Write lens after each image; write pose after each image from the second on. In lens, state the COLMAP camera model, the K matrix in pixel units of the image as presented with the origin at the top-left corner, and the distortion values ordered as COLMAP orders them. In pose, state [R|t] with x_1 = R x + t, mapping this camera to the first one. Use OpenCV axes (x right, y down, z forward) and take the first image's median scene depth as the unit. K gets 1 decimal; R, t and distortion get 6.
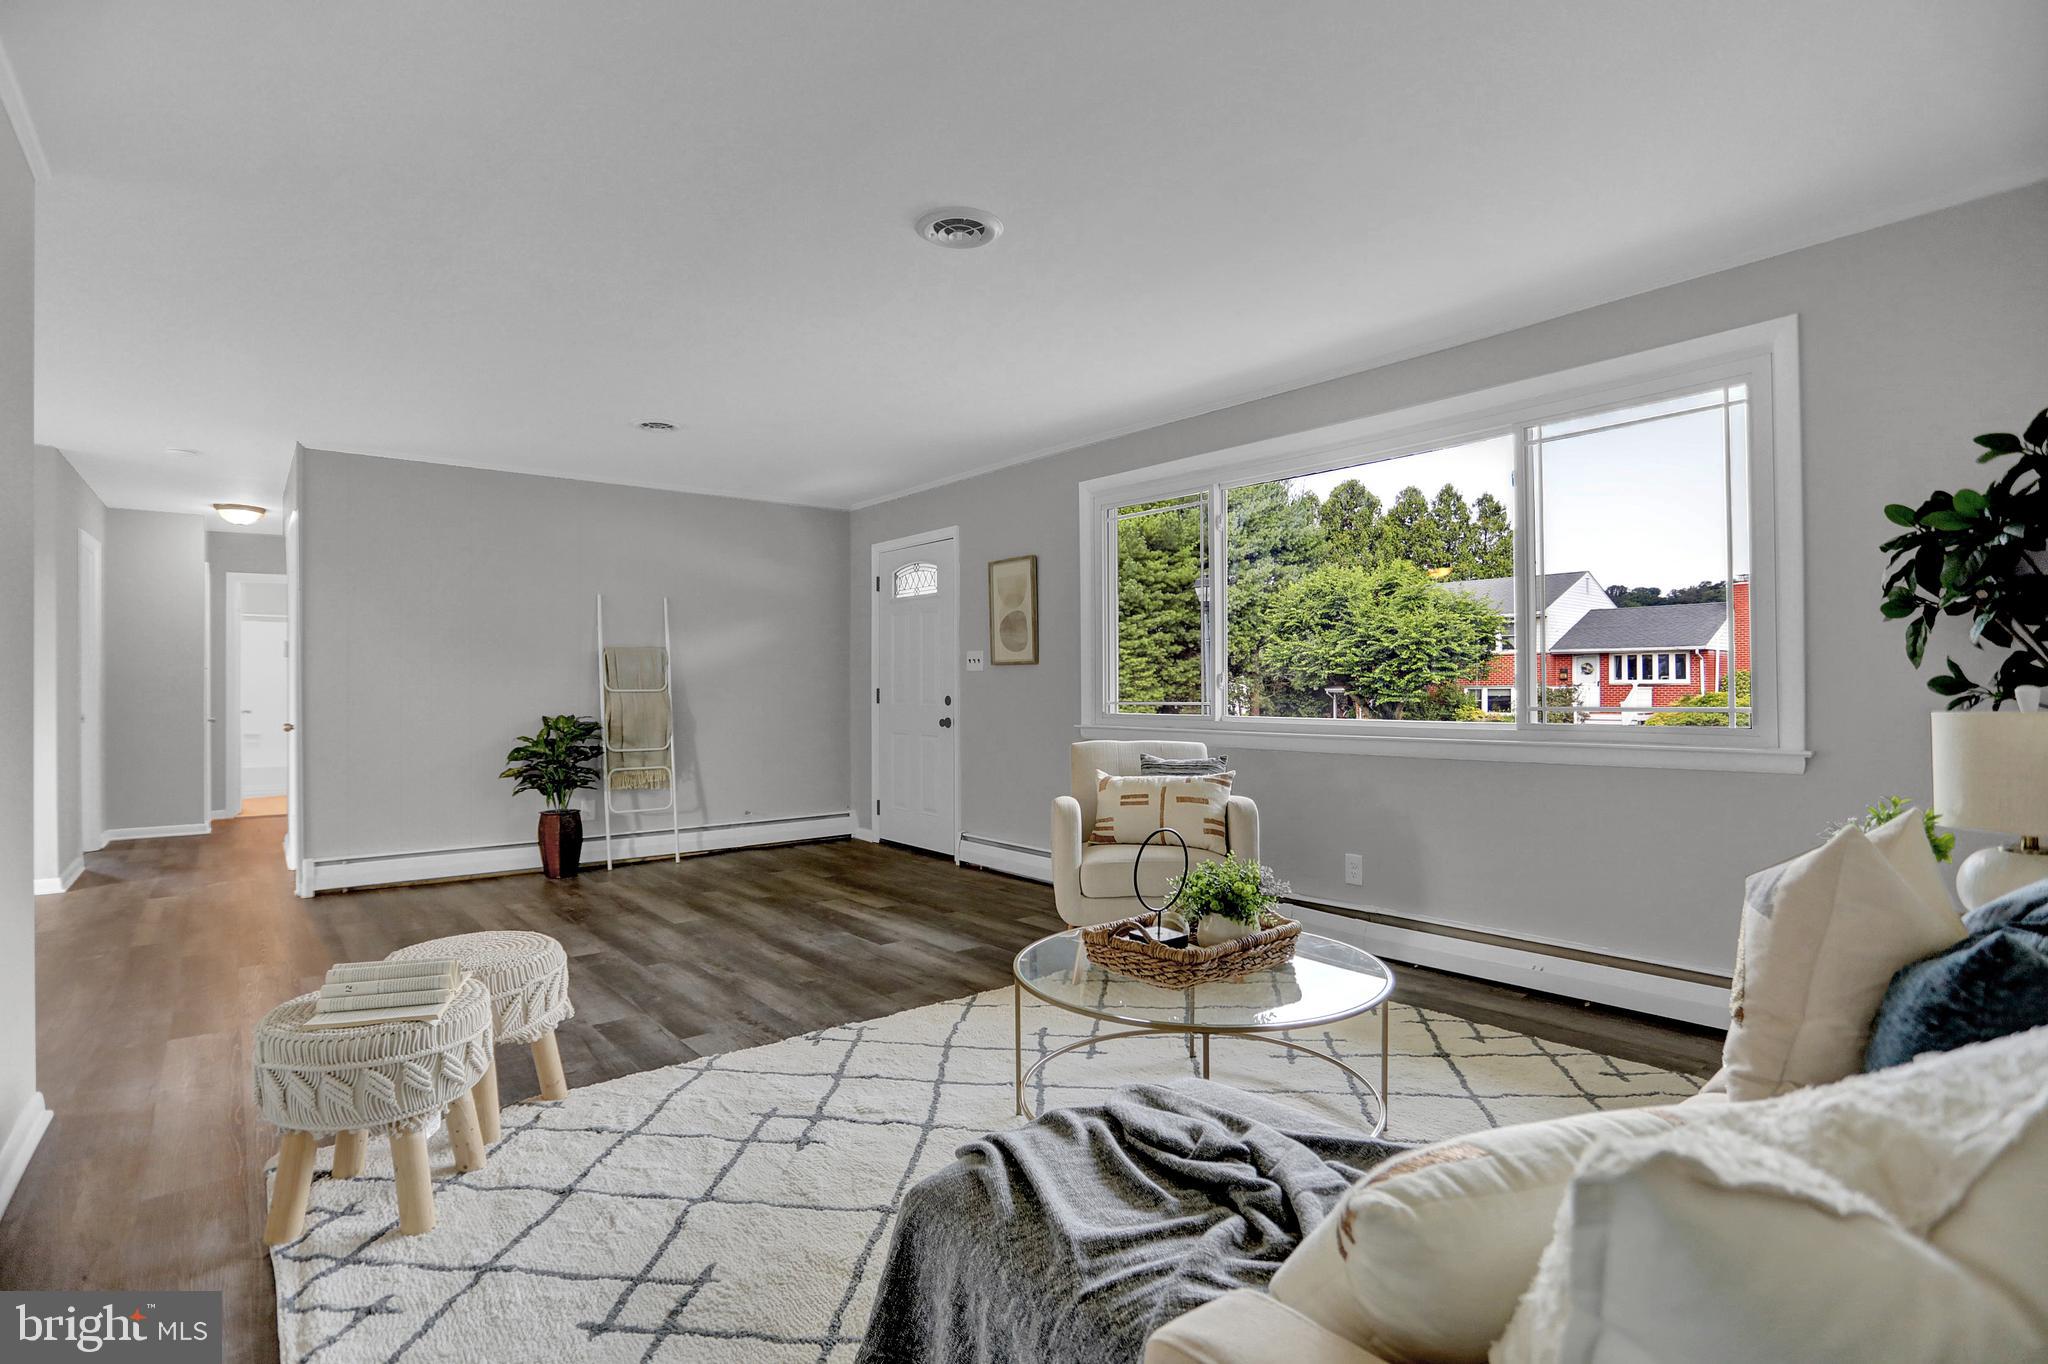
lens RADIAL K [[993.5, 0, 1027.9], [0, 993.5, 684.4], [0, 0, 1]] dist [-0.040985, 0.002926]
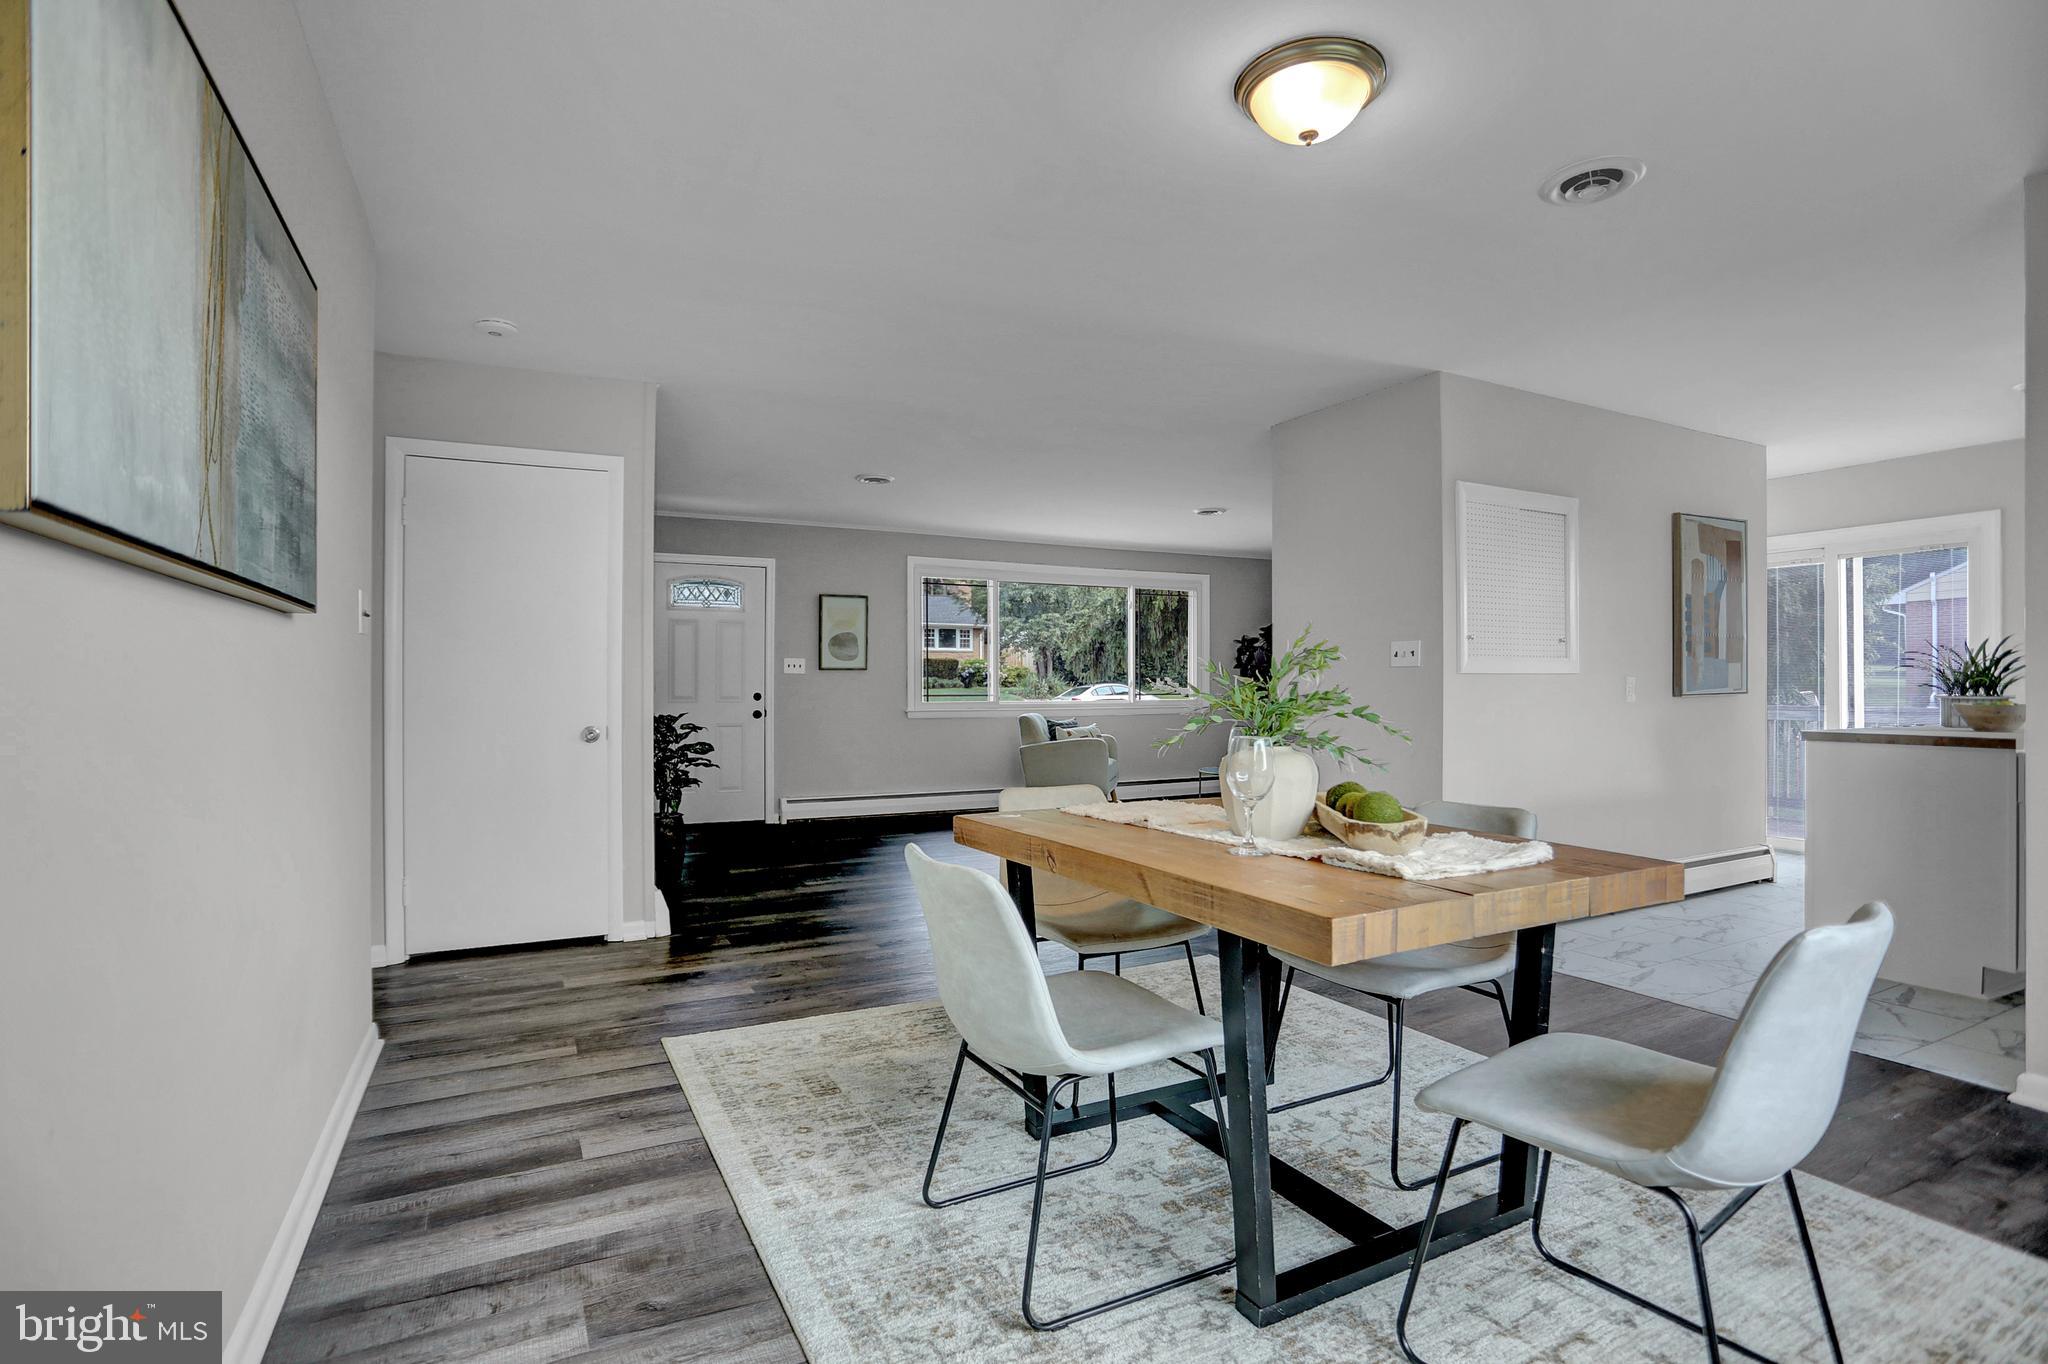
lens RADIAL K [[993.5, 0, 1022.3], [0, 993.5, 686.5], [0, 0, 1]] dist [-0.040985, 0.002926]
pose [[0.202700, 0.003080, 0.979236, -1.489454], [-0.003182, 0.999992, -0.002487, 0.007032], [-0.979236, -0.002612, 0.202708, 0.513310]]
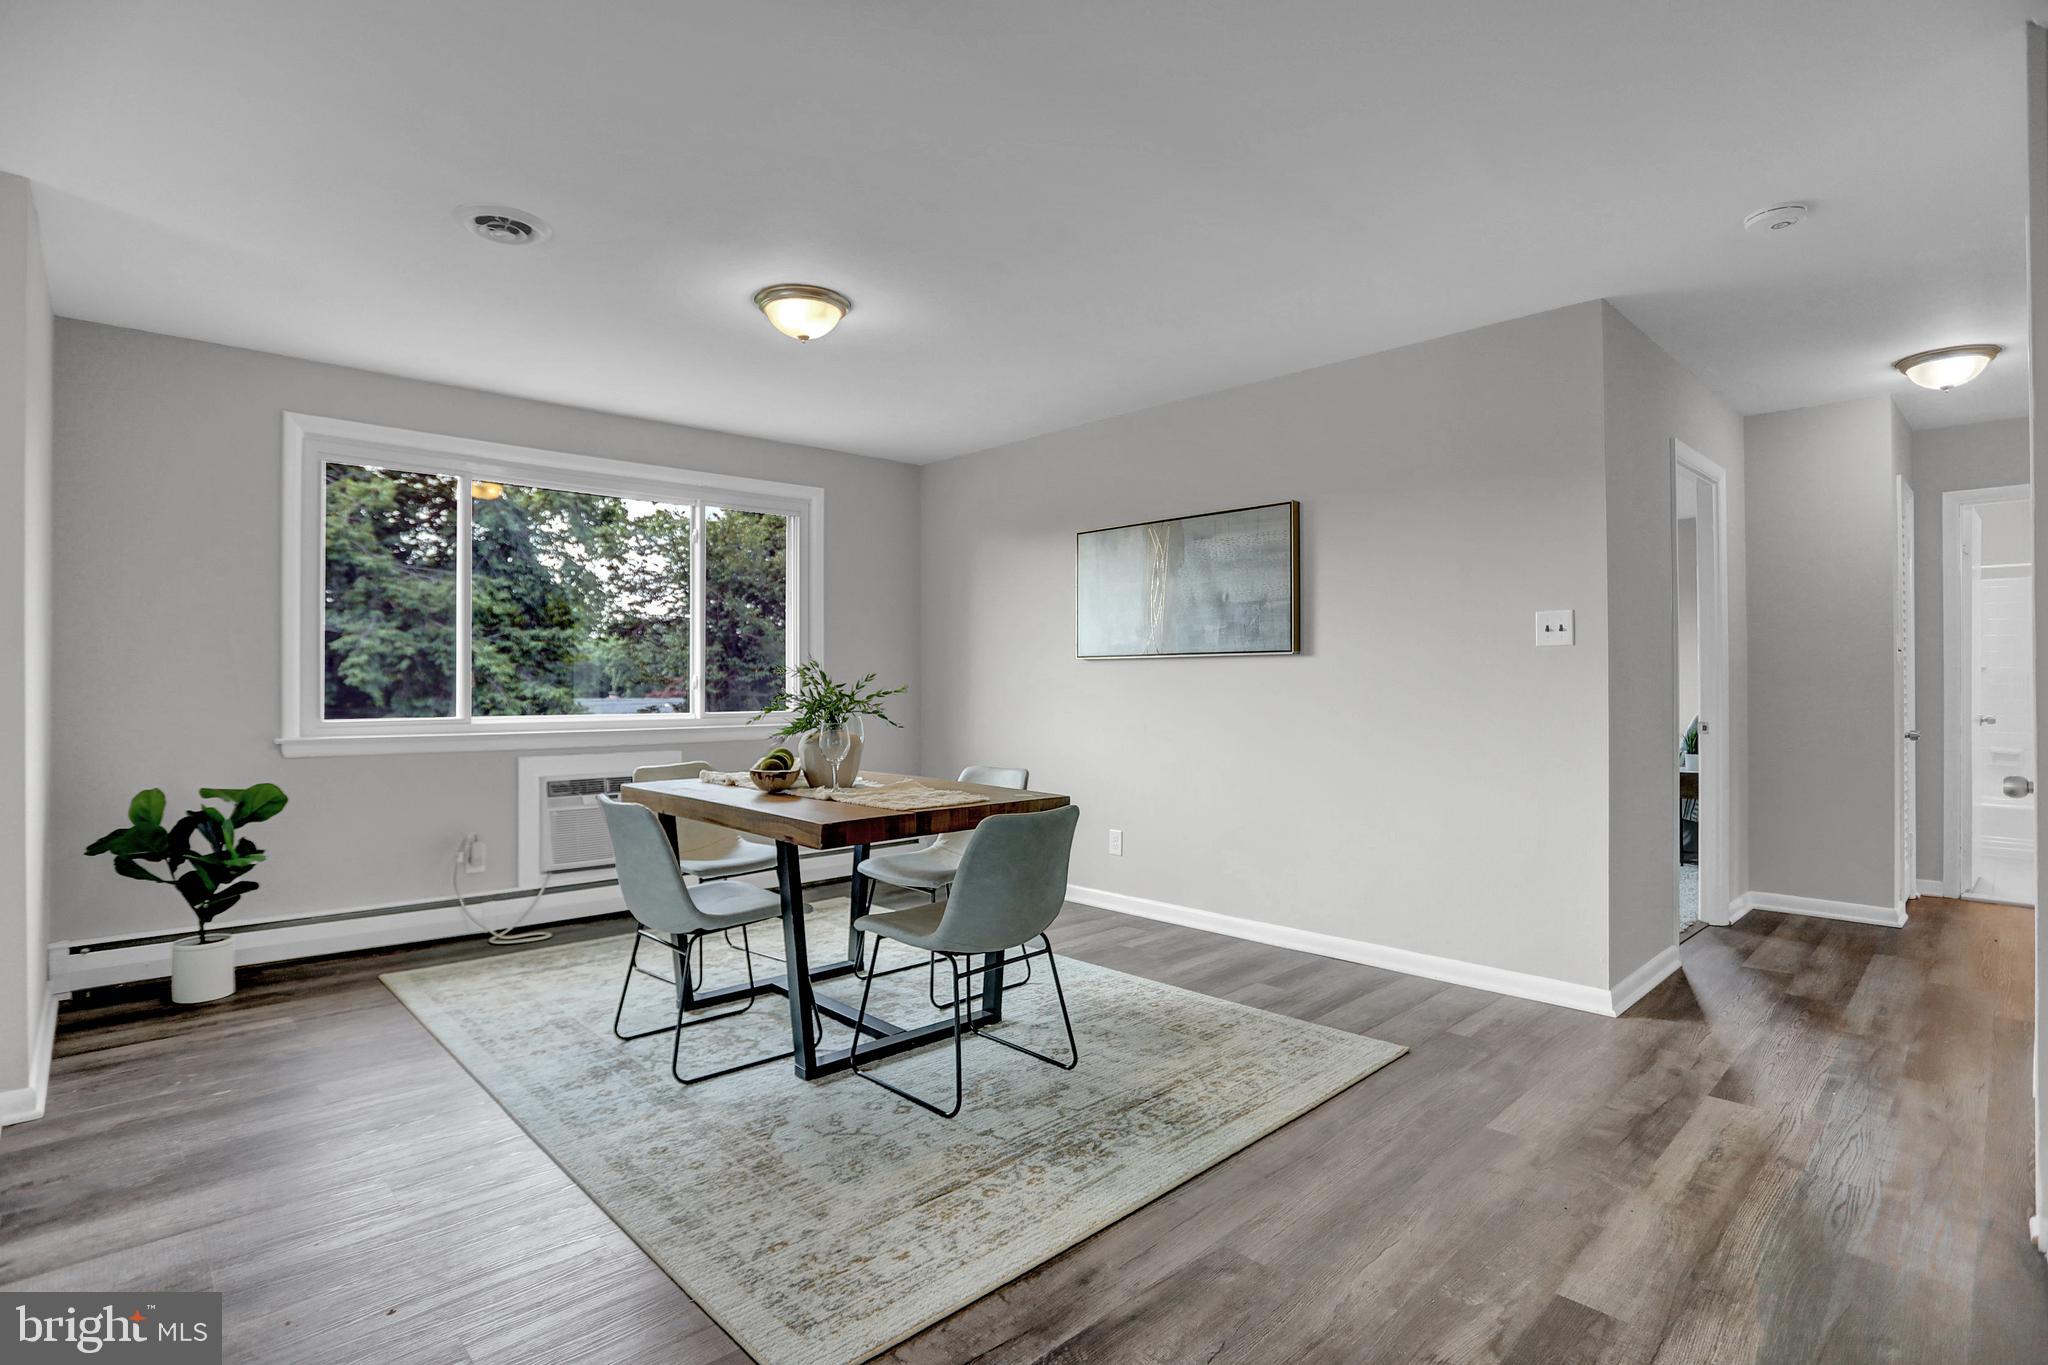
lens RADIAL K [[993.5, 0, 1034.8], [0, 993.5, 681.6], [0, 0, 1]] dist [-0.040985, 0.002926]
pose [[0.079742, 0.002798, -0.996812, -0.411821], [0.004354, 0.999986, 0.003156, -0.002636], [0.996806, -0.004592, 0.079729, 0.576135]]
